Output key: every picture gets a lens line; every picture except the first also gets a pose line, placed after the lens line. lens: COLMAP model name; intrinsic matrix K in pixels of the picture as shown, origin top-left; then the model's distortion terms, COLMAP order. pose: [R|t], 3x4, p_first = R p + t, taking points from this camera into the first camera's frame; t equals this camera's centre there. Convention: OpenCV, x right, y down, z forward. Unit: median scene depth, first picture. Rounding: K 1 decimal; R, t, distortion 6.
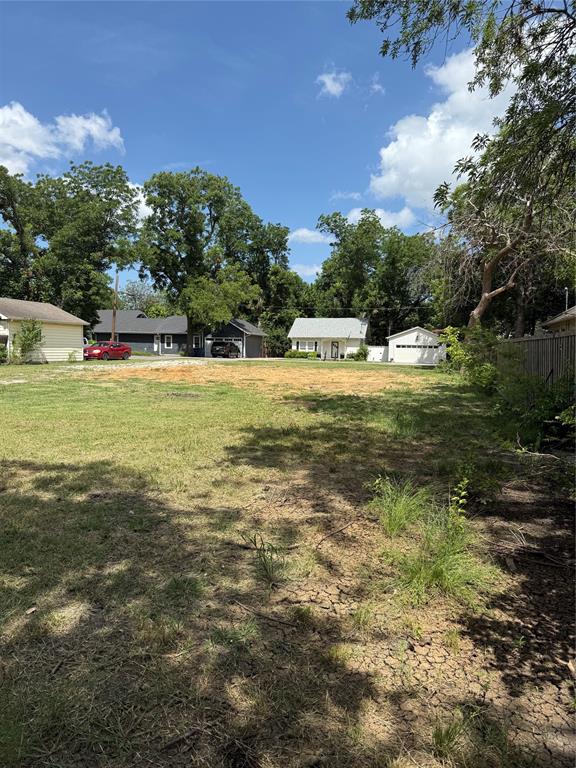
lens RADIAL K [[529.8, 0, 280.7], [0, 529.8, 384.8], [0, 0, 1]] dist [0.002799, -0.012003]
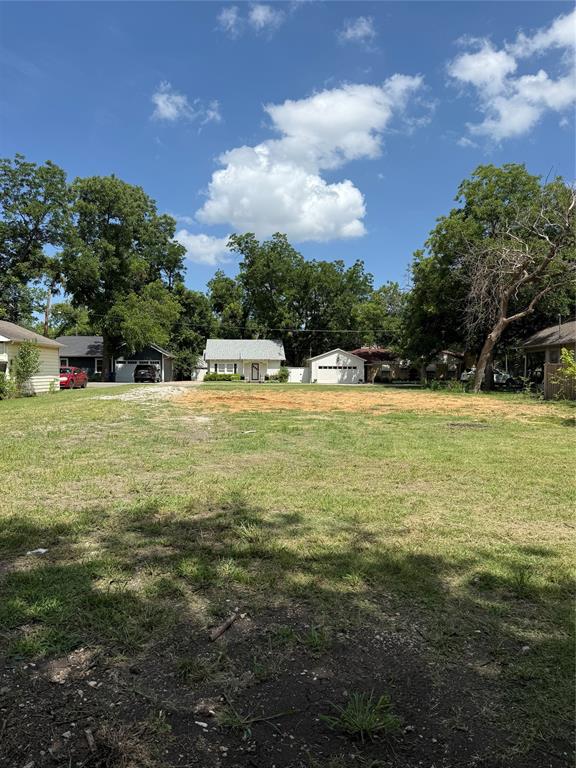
lens RADIAL K [[529.8, 0, 287.6], [0, 529.8, 385.3], [0, 0, 1]] dist [0.002799, -0.012003]
pose [[0.952630, -0.023029, 0.303257, -0.142048], [0.034586, 0.998863, -0.032796, -0.007032], [-0.302157, 0.041731, 0.952344, 0.049505]]
